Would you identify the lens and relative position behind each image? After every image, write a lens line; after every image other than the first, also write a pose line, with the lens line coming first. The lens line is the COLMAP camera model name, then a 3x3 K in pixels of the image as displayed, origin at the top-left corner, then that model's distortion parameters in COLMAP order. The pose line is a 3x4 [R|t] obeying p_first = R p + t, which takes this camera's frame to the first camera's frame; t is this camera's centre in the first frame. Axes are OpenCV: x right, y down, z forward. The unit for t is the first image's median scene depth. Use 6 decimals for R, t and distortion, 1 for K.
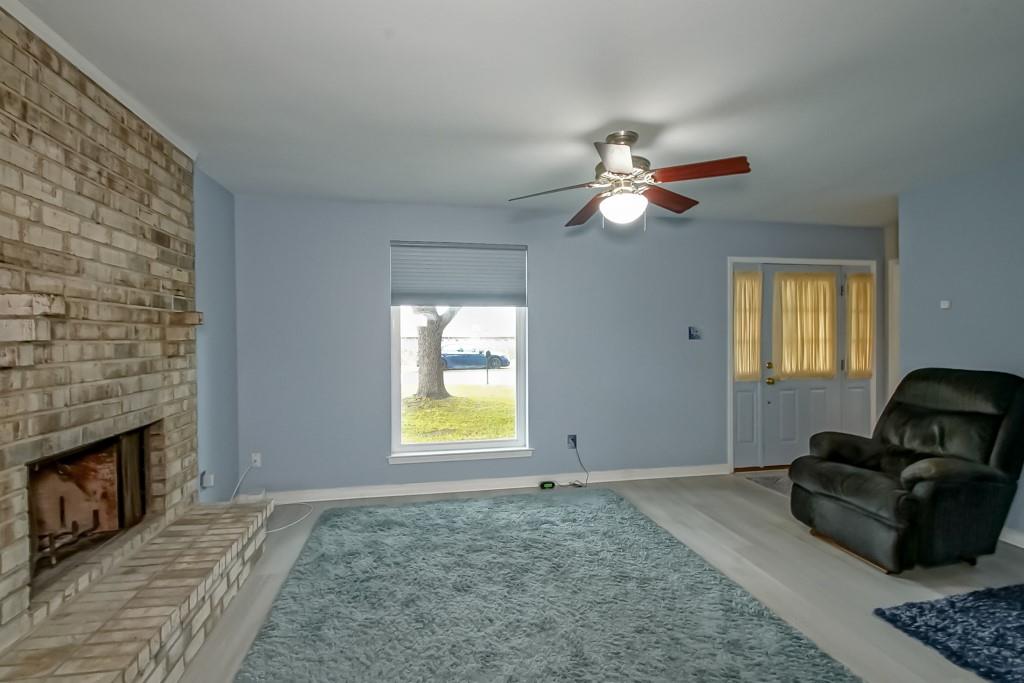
lens RADIAL K [[471.1, 0, 512.0], [0, 471.1, 341.5], [0, 0, 1]] dist [-0.000418, -0.000735]
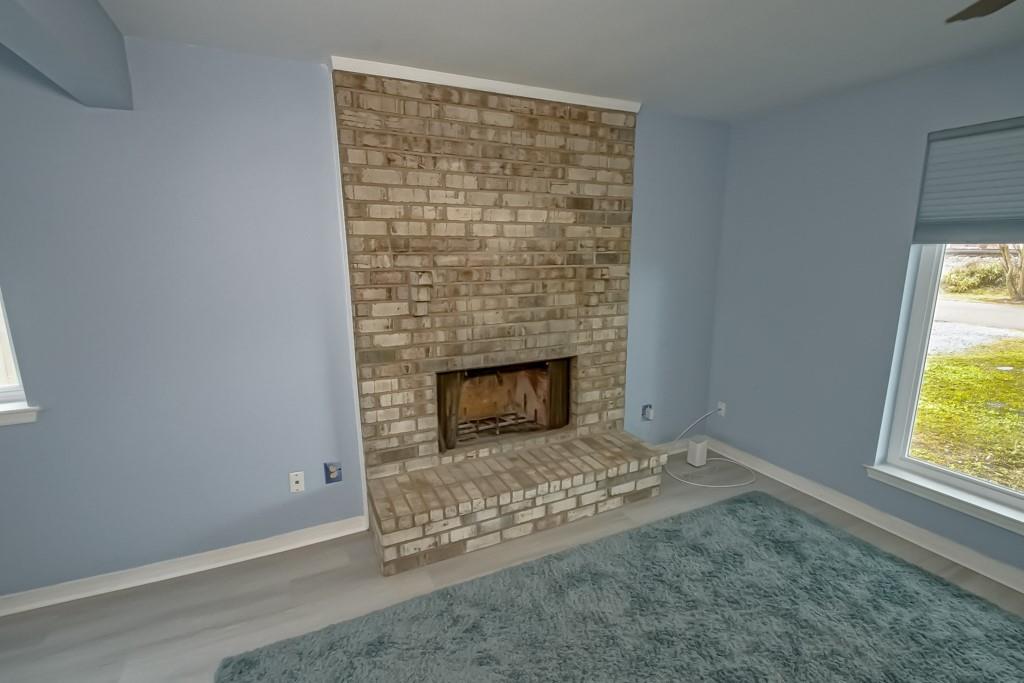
lens RADIAL K [[456.7, 0, 512.9], [0, 456.7, 352.4], [0, 0, 1]] dist [0.013509, -0.012061]
pose [[0.255257, 0.207200, -0.944411, 0.394037], [-0.008406, 0.977207, 0.212123, -0.110822], [0.966837, -0.046207, 0.251181, 0.612419]]
